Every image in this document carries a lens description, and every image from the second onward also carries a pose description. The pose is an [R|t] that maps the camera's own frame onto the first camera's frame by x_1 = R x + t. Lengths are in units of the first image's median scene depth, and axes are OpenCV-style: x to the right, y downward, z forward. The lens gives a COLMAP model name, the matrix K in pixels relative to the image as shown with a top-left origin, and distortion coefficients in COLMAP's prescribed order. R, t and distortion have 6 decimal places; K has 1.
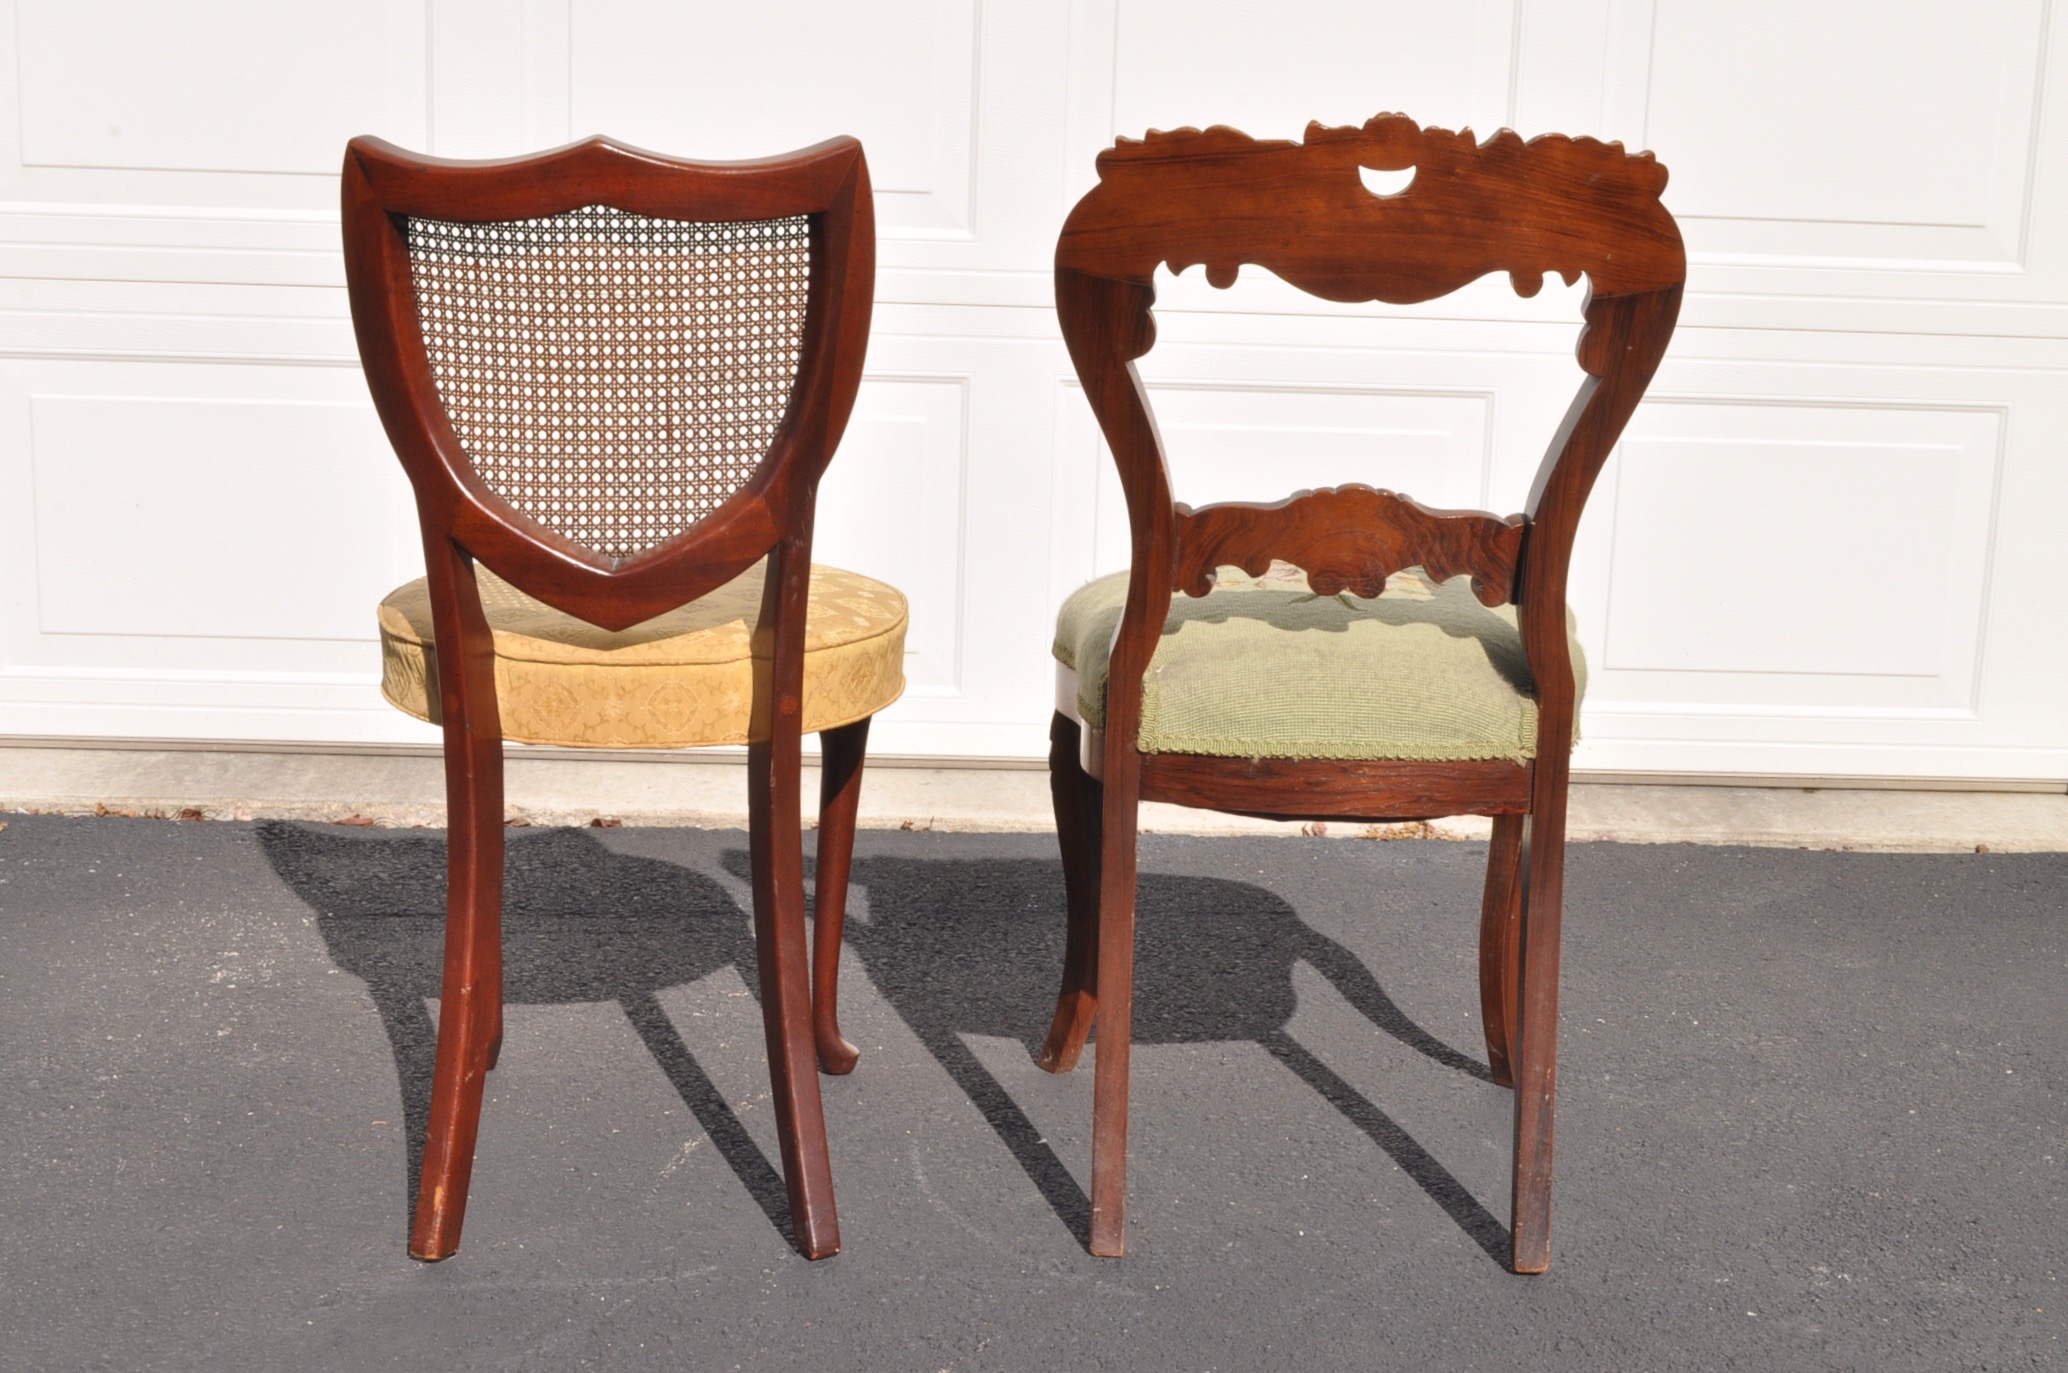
lens RADIAL K [[3021.9, 0, 1034.0], [0, 3021.9, 686.5], [0, 0, 1]] dist [-0.018240, 0.009274]
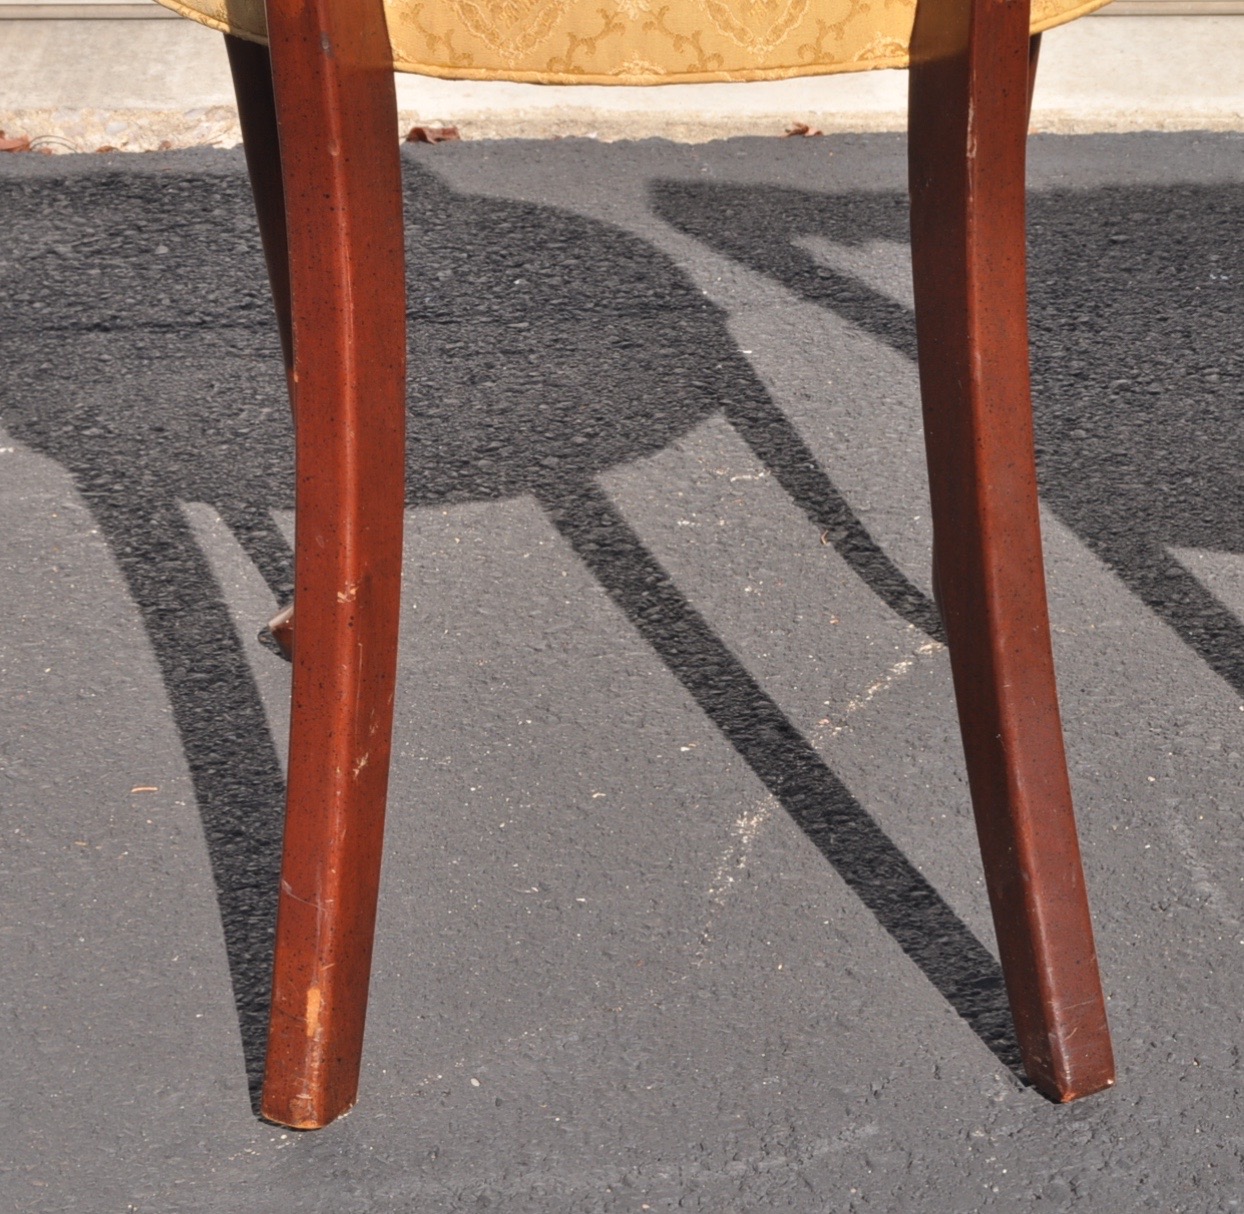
lens RADIAL K [[3905.2, 0, 805.7], [0, 3905.2, 714.1], [0, 0, 1]] dist [-0.021699, 0.052488]
pose [[0.999674, -0.025283, 0.003571, -0.116614], [0.023824, 0.973875, 0.225832, -0.020767], [-0.009187, -0.225674, 0.974160, 0.382016]]
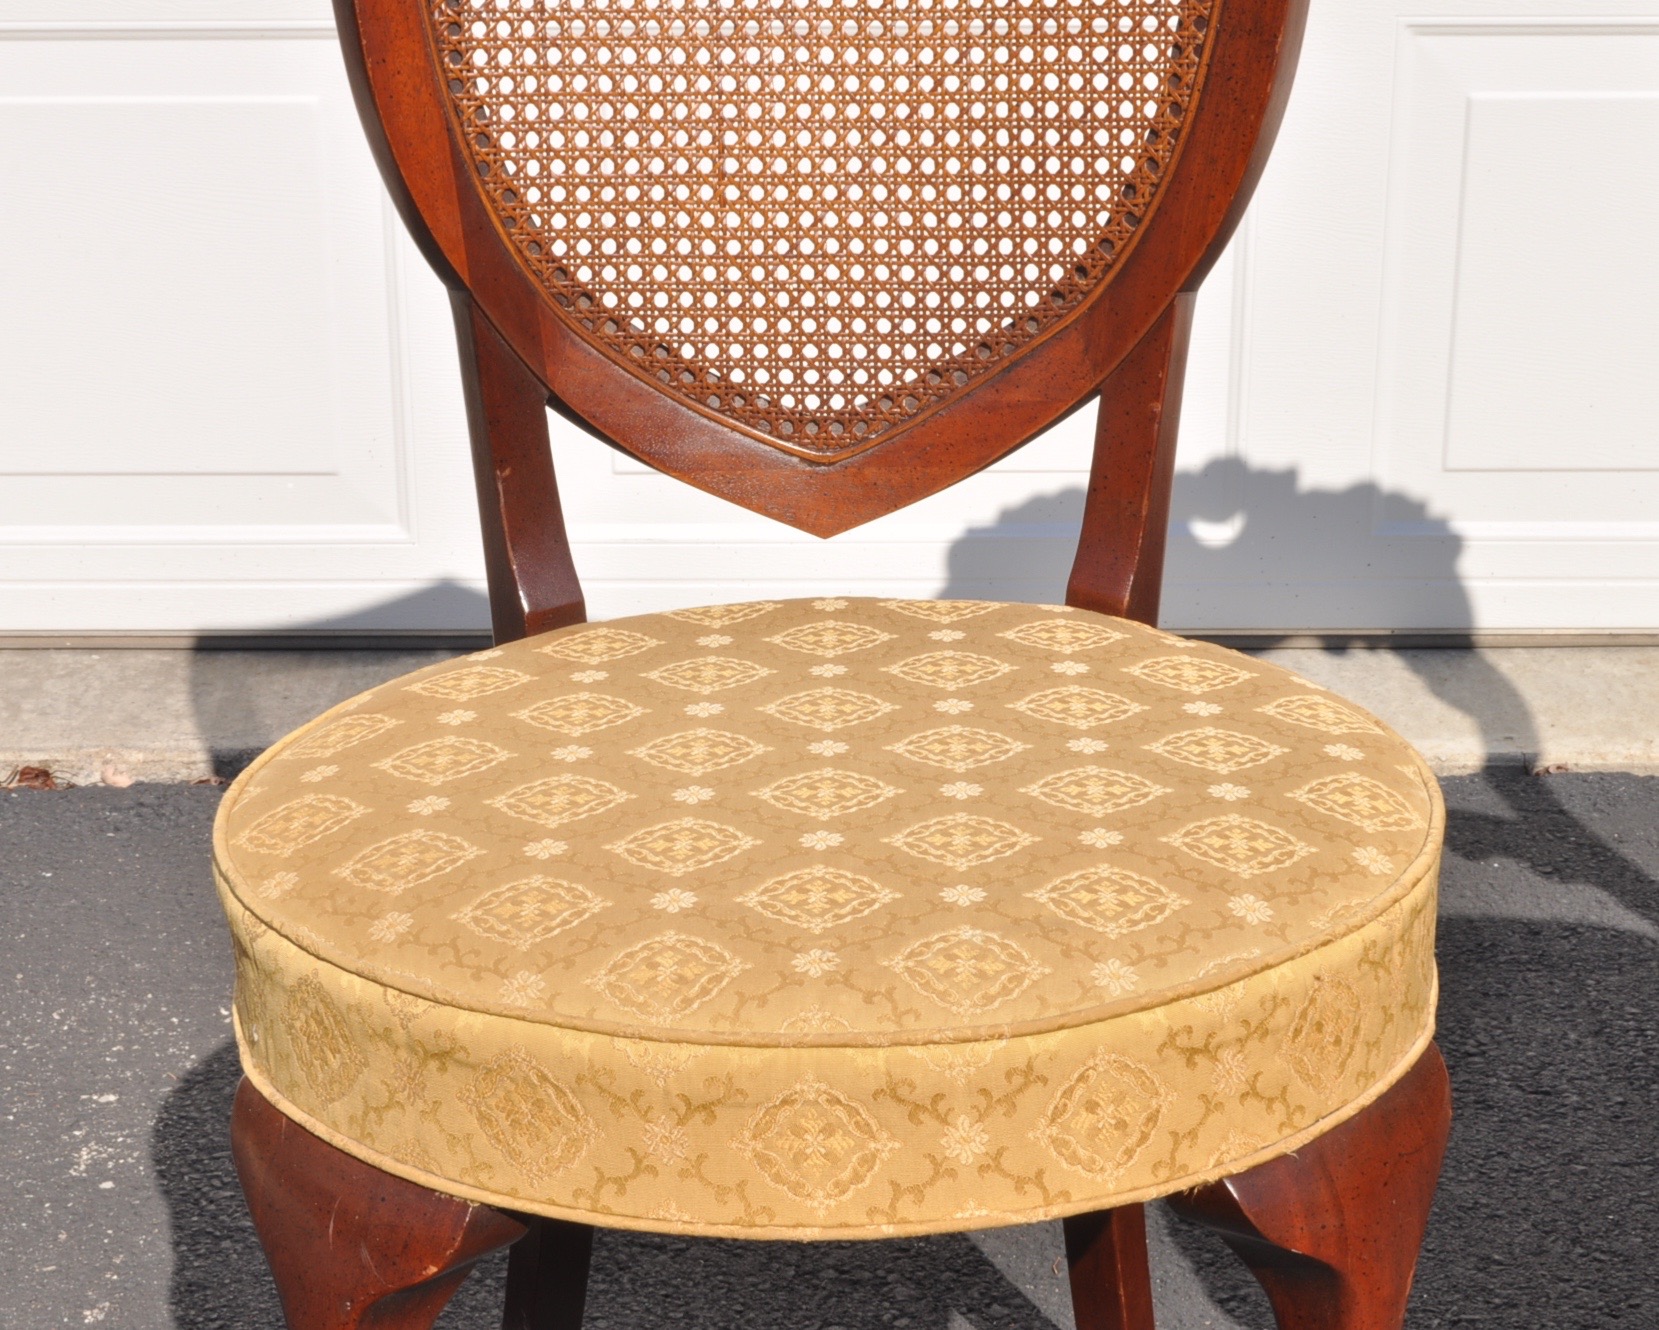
lens RADIAL K [[3296.5, 0, 808.4], [0, 3296.5, 718.3], [0, 0, 1]] dist [-0.006482, -0.064491]
pose [[0.998190, -0.017219, -0.057627, -0.119406], [0.025445, 0.989075, 0.145201, -0.099203], [0.054498, -0.146404, 0.987723, 0.505902]]
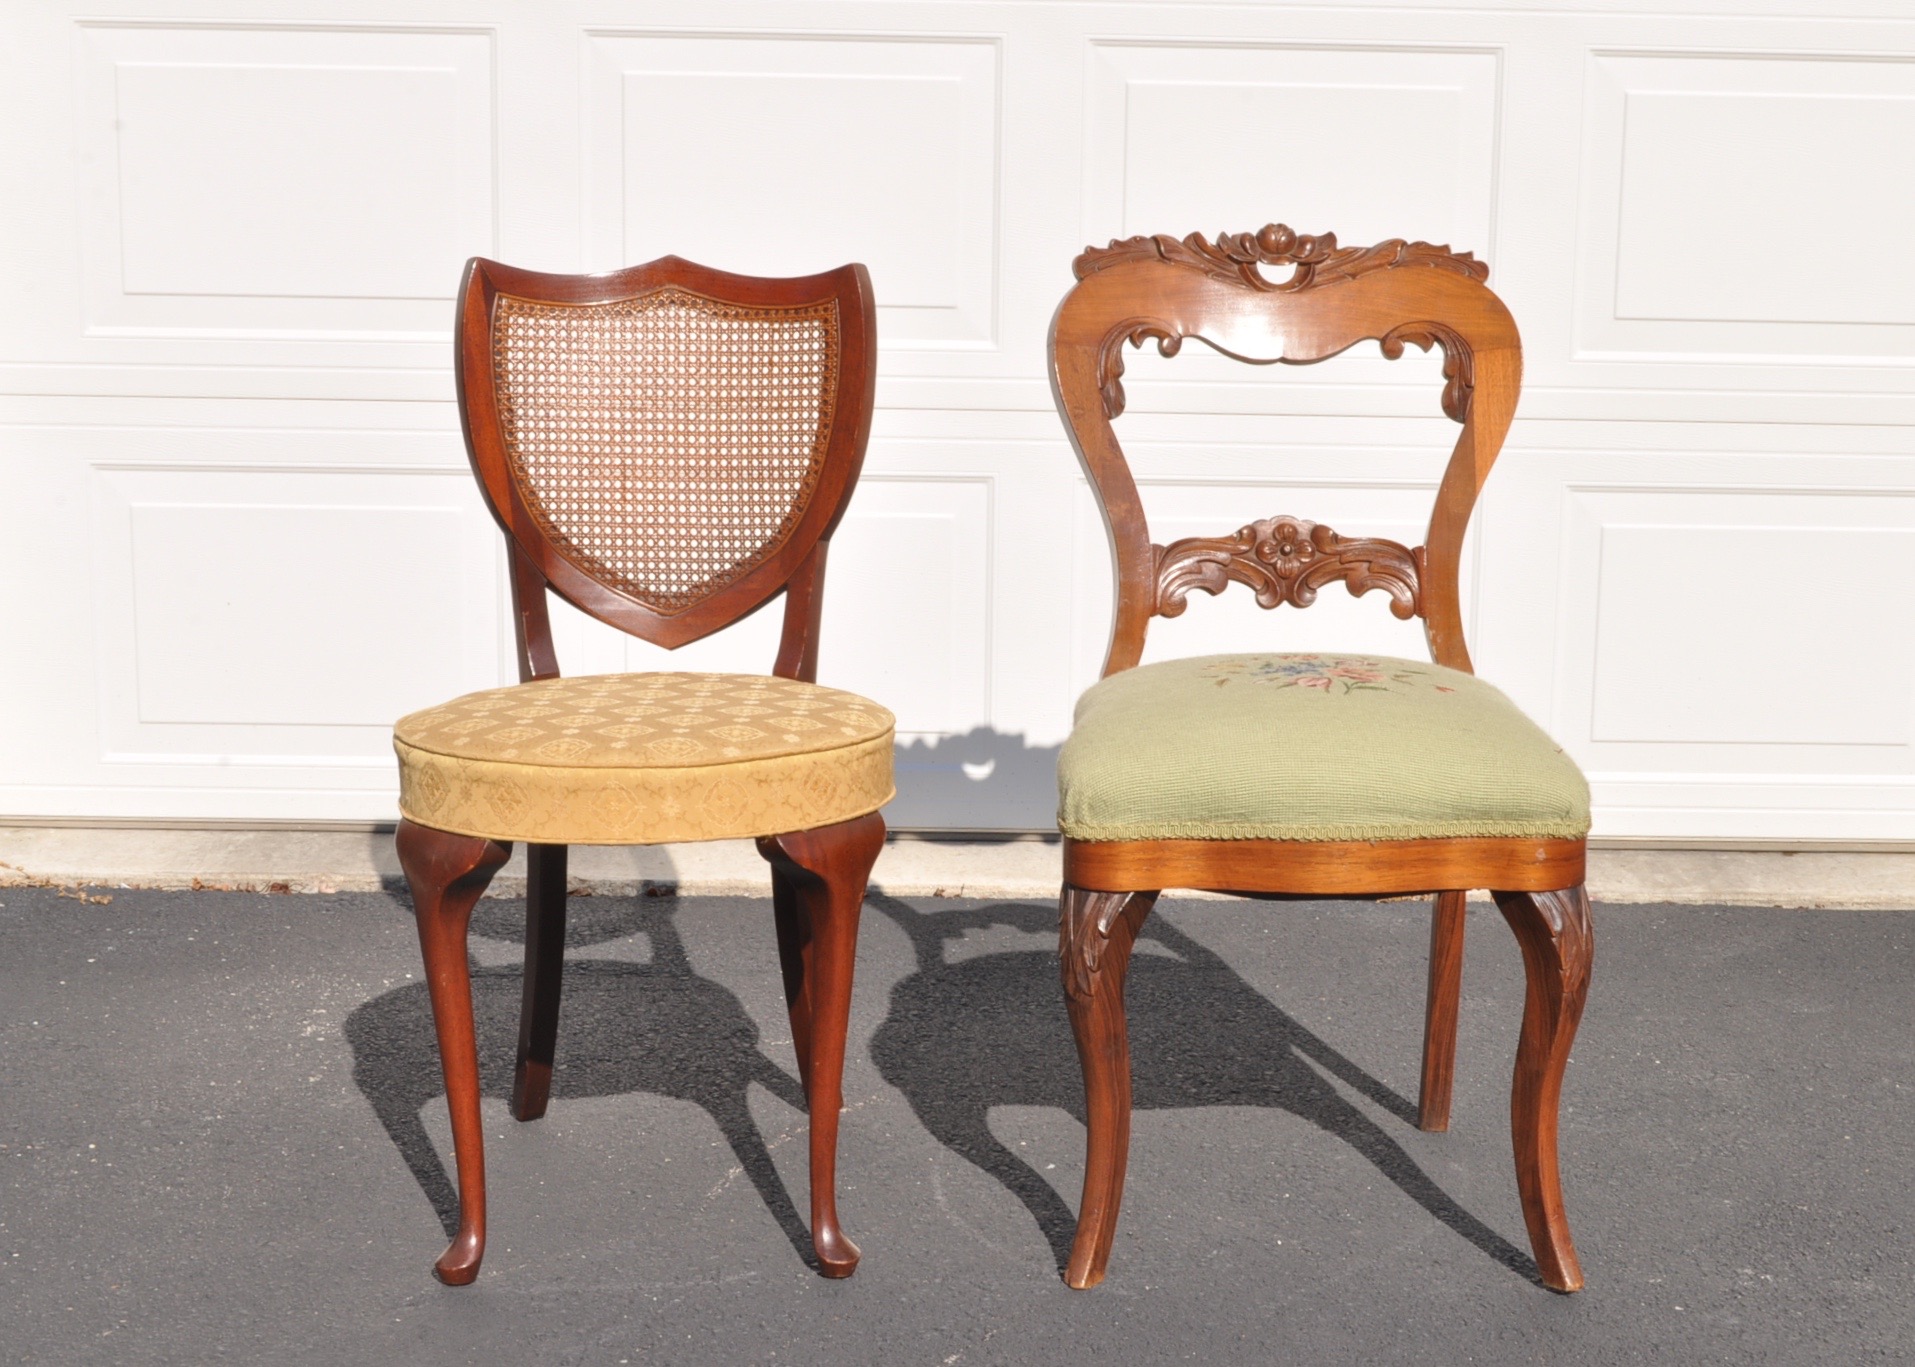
lens RADIAL K [[3071.0, 0, 1032.1], [0, 3071.0, 683.3], [0, 0, 1]] dist [-0.019896, 0.036917]
pose [[0.999669, -0.010771, -0.023366, 0.026768], [0.010035, 0.999457, -0.031375, 0.009415], [0.023691, 0.031130, 0.999235, -0.147657]]
